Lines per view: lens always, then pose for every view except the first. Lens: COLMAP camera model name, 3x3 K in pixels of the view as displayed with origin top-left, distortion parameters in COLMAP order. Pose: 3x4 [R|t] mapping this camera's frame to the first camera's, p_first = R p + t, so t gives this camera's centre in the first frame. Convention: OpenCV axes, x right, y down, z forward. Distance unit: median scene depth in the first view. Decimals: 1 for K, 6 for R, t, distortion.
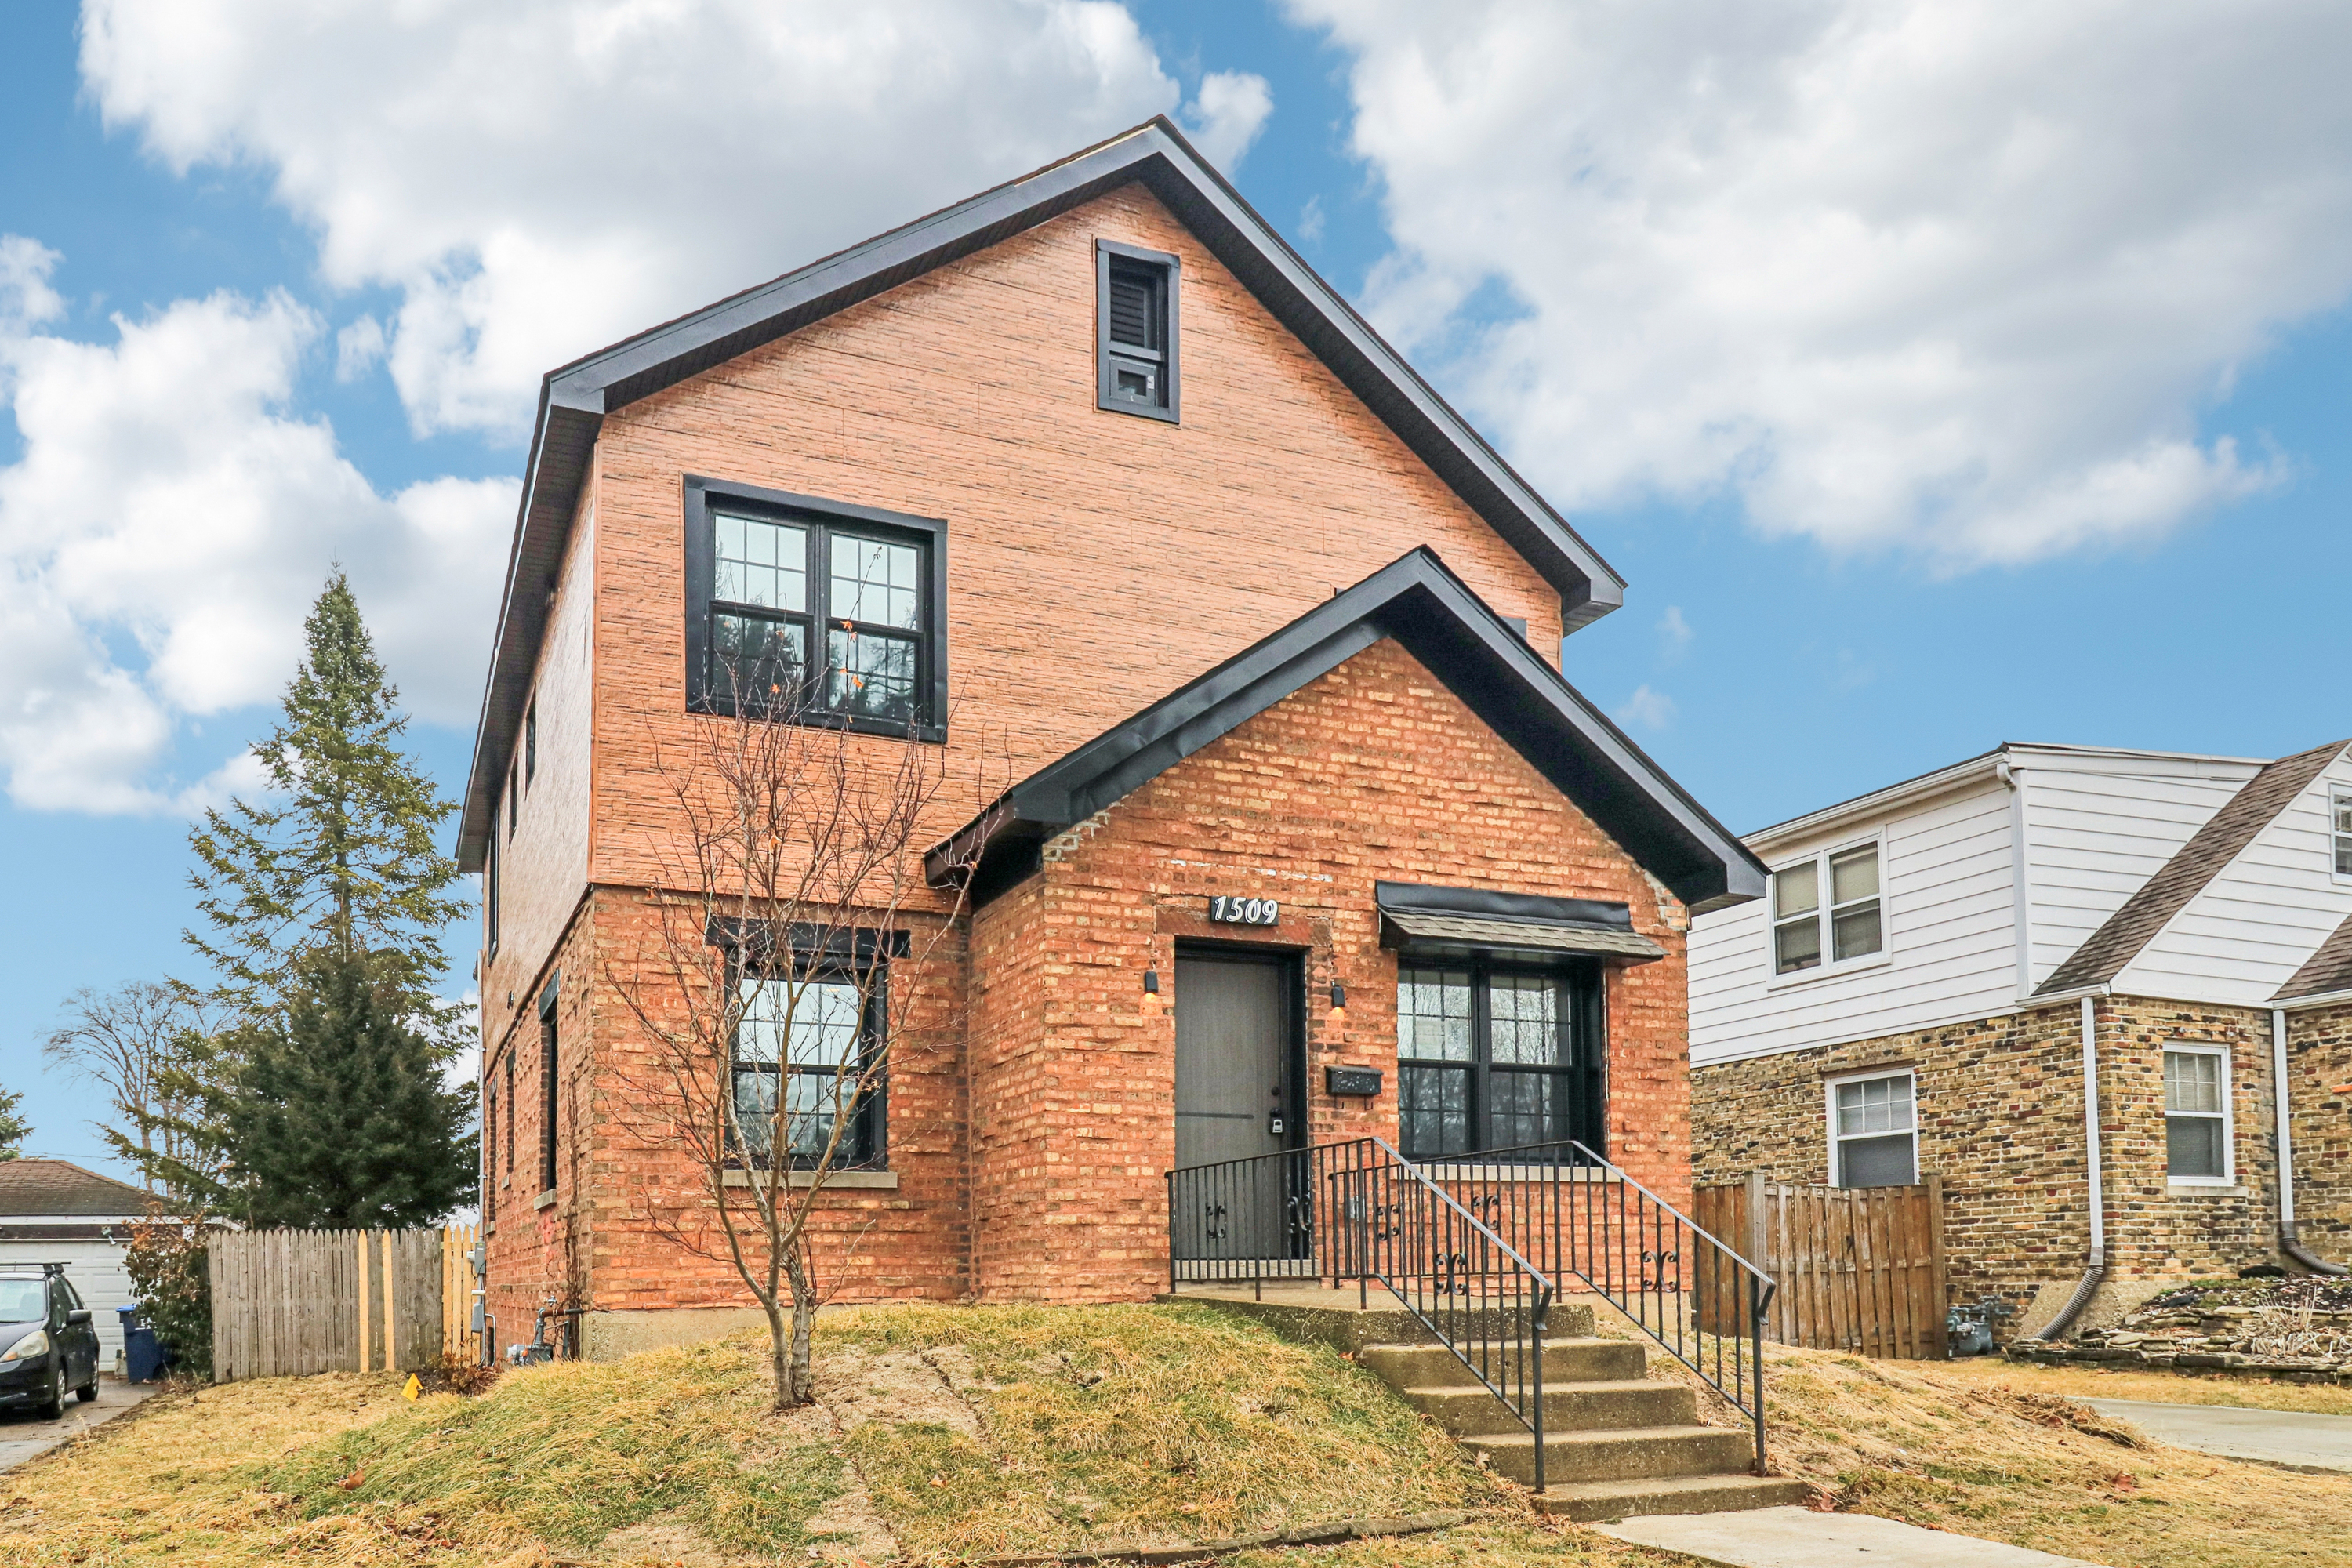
lens RADIAL K [[1289.8, 0, 1181.0], [0, 1289.8, 846.5], [0, 0, 1]] dist [0.002828, -0.000070]
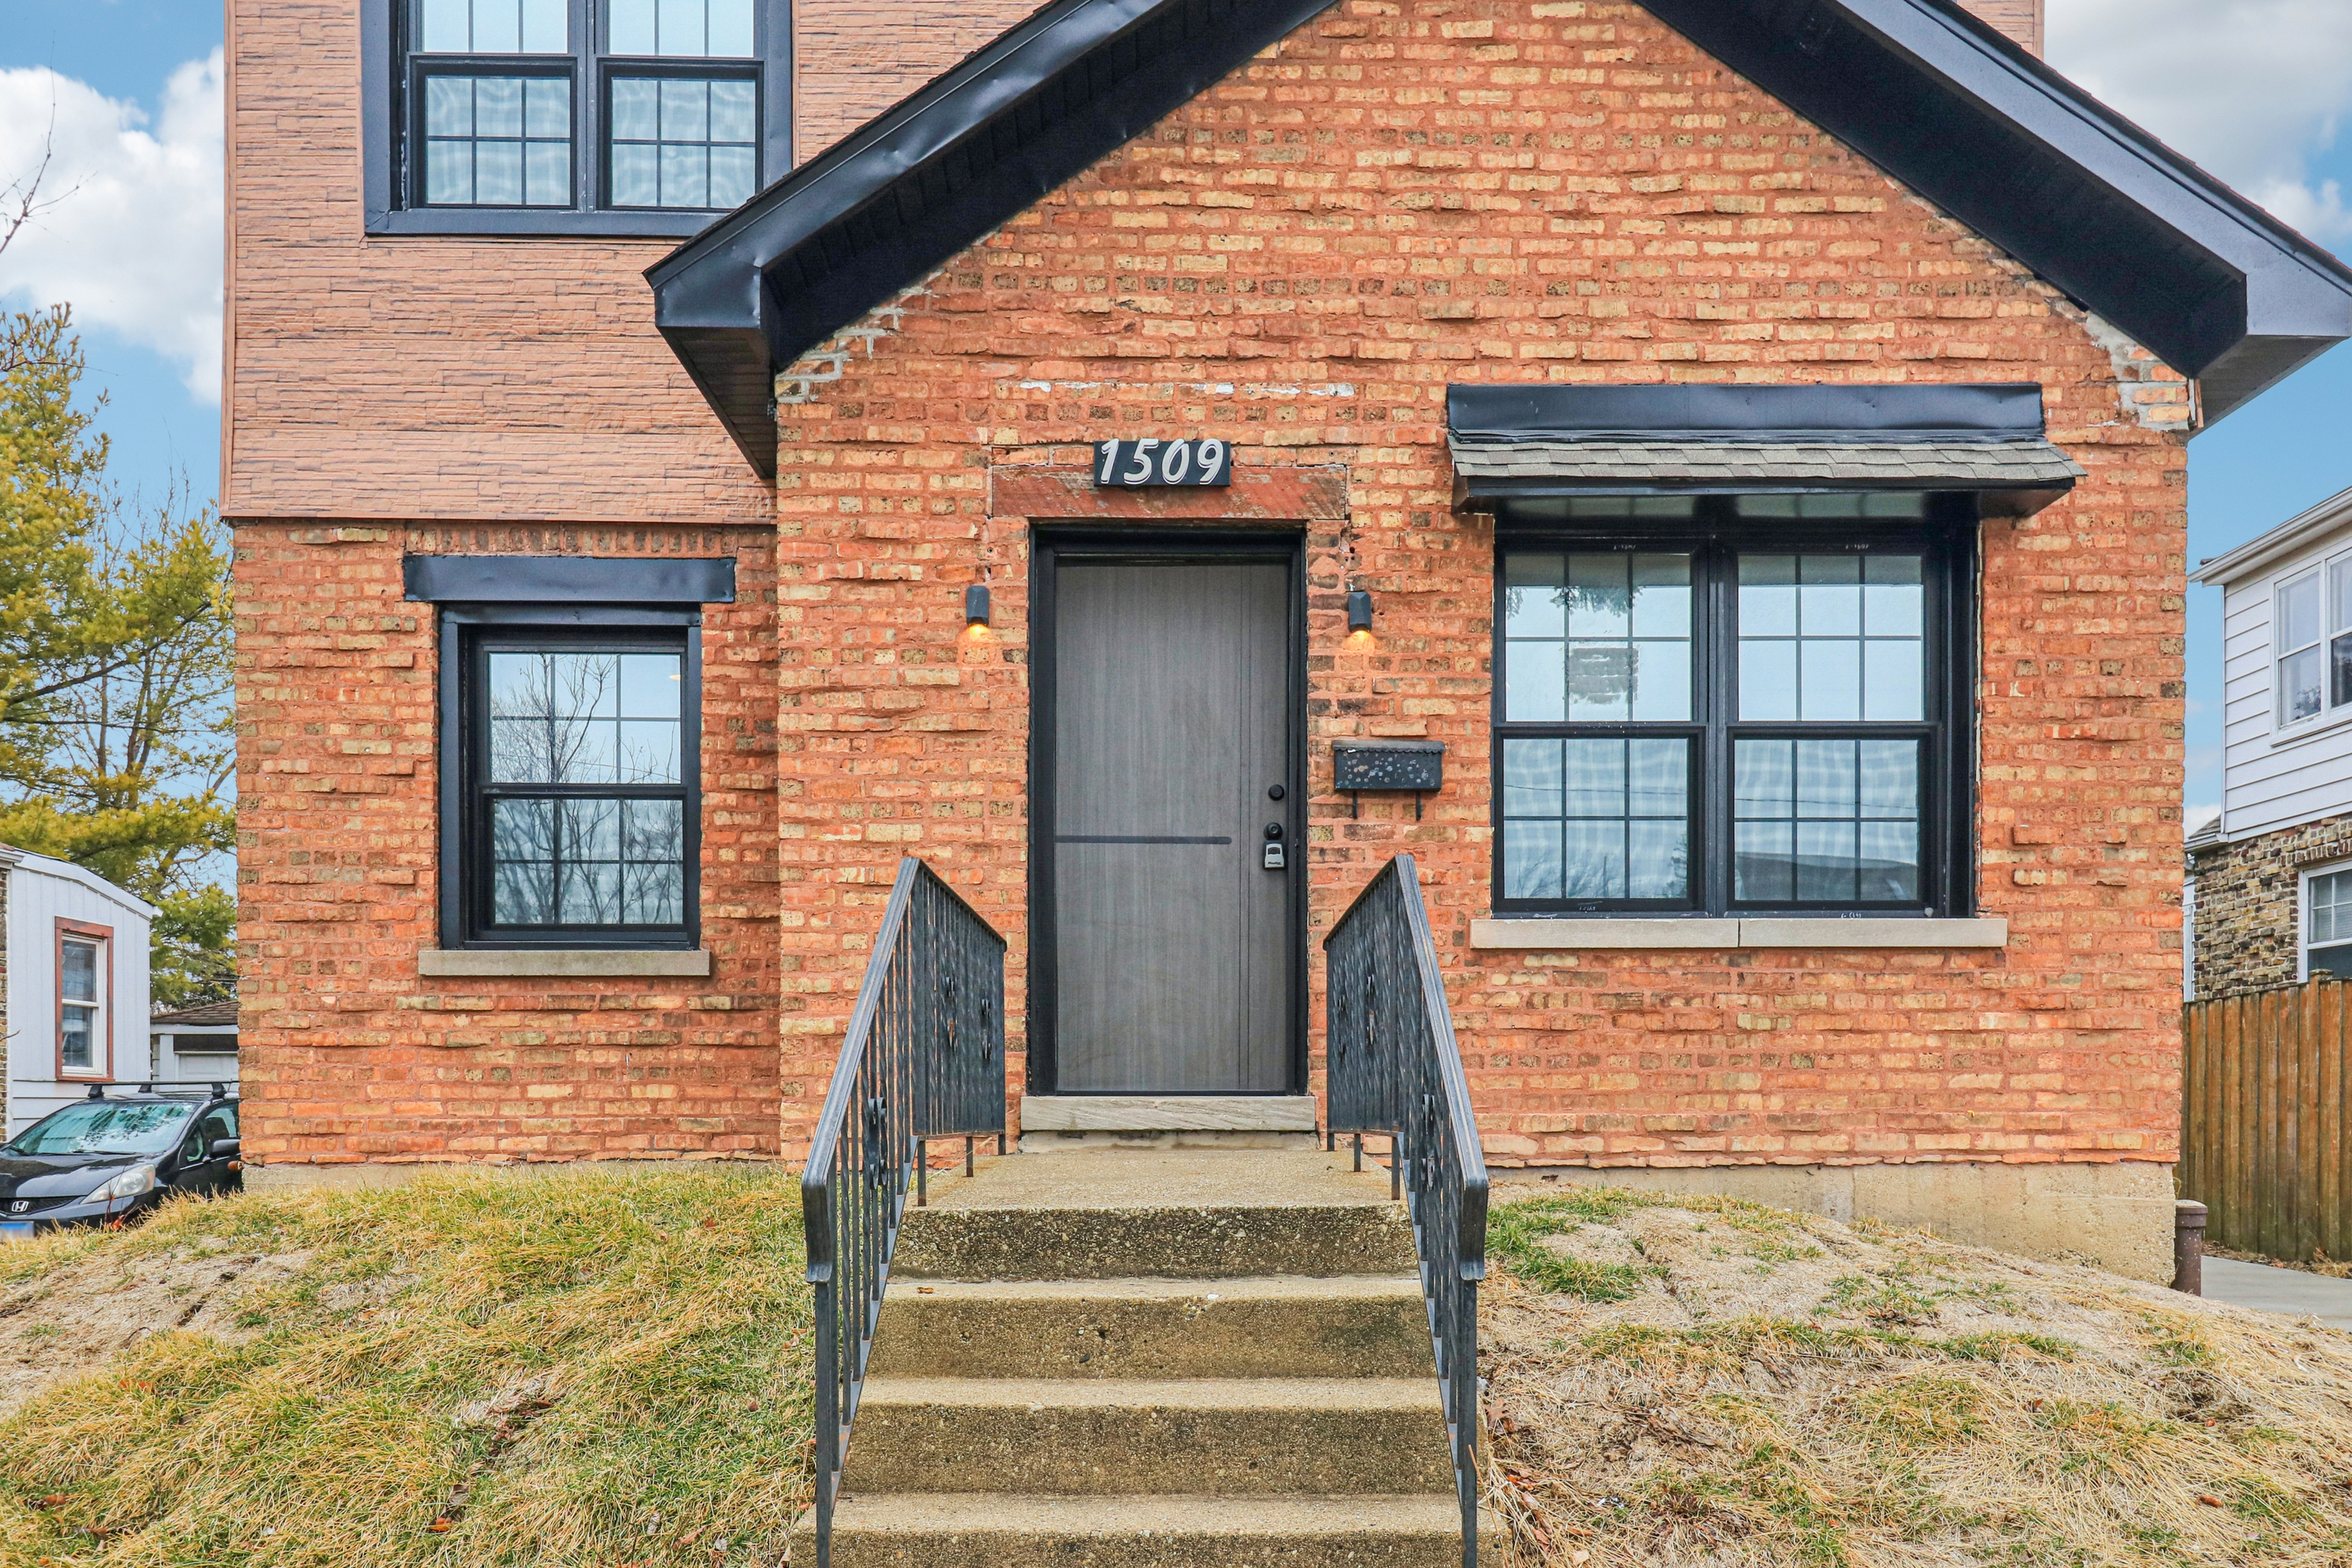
lens RADIAL K [[1837.0, 0, 1183.6], [0, 1837.0, 699.3], [0, 0, 1]] dist [0.014585, -0.005128]
pose [[0.946297, -0.060407, -0.317606, 0.282335], [0.094286, 0.991249, 0.092391, 0.074339], [0.309246, -0.117375, 0.943711, 0.258746]]
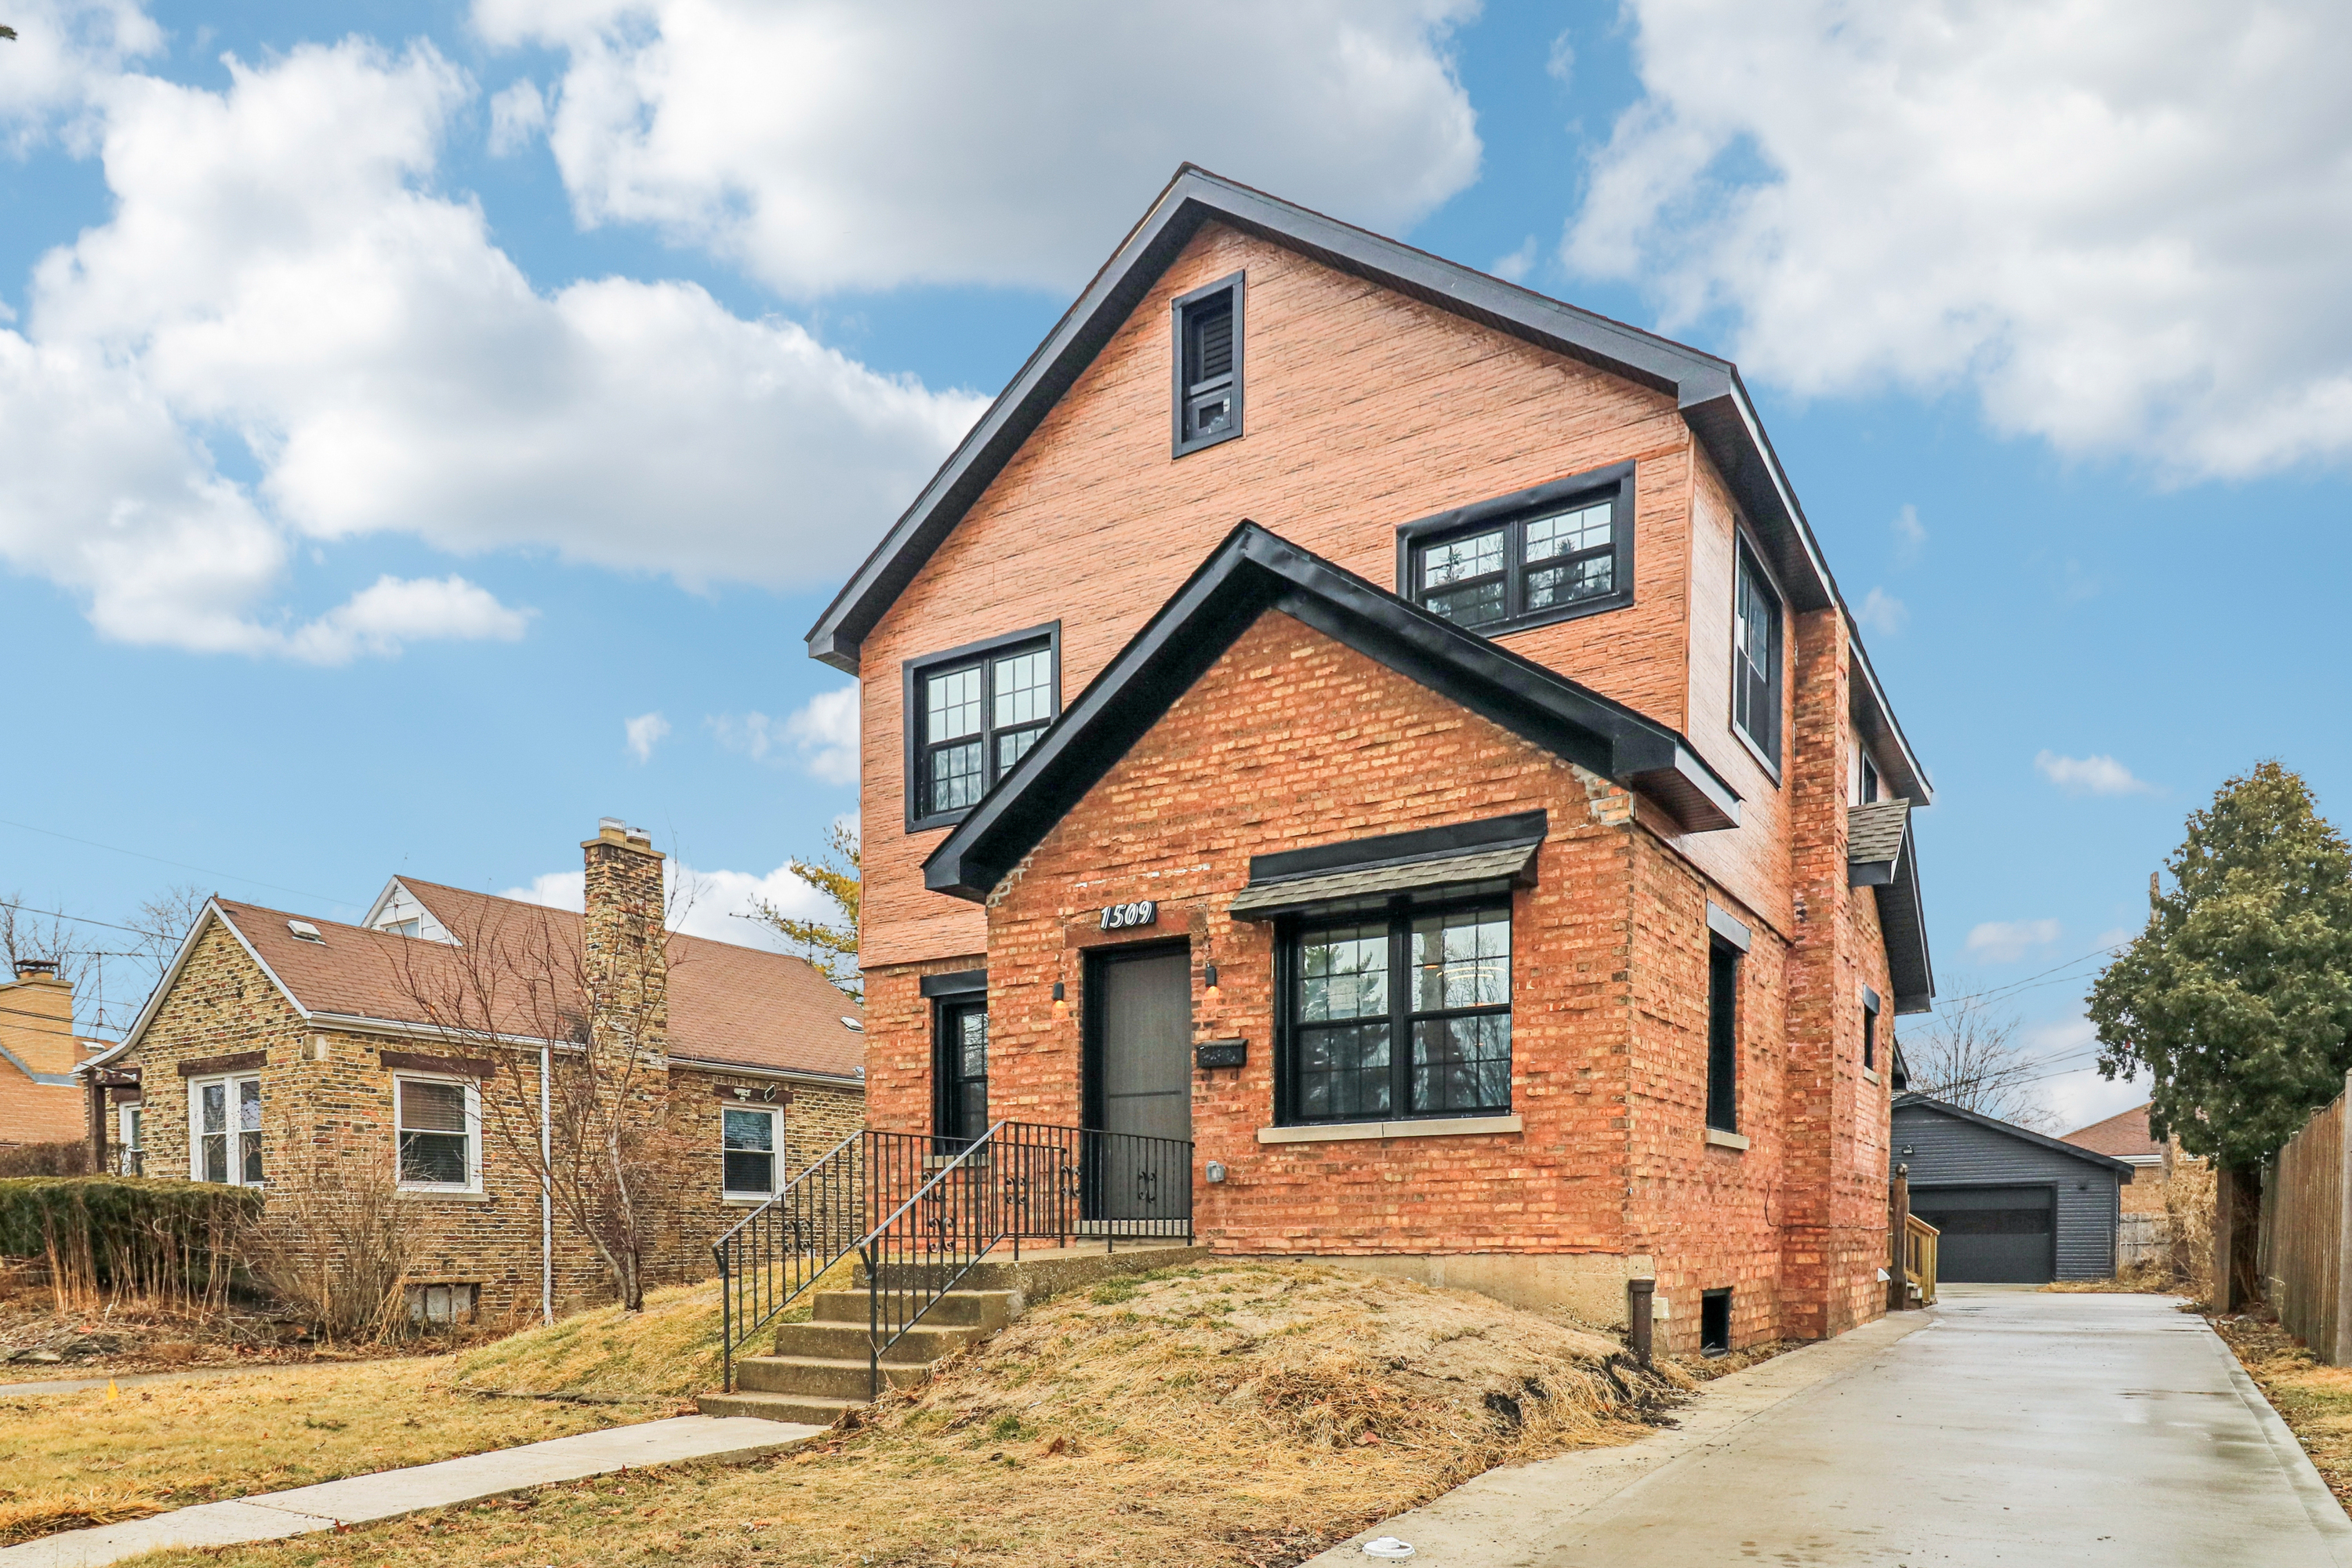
lens RADIAL K [[1405.0, 0, 1276.9], [0, 1405.0, 792.5], [0, 0, 1]] dist [0.002461, 0.000097]
pose [[0.649060, -0.220776, -0.727997, 1.019768], [0.239967, 0.967523, -0.079468, 0.072181], [0.721898, -0.123116, 0.680959, 0.252722]]
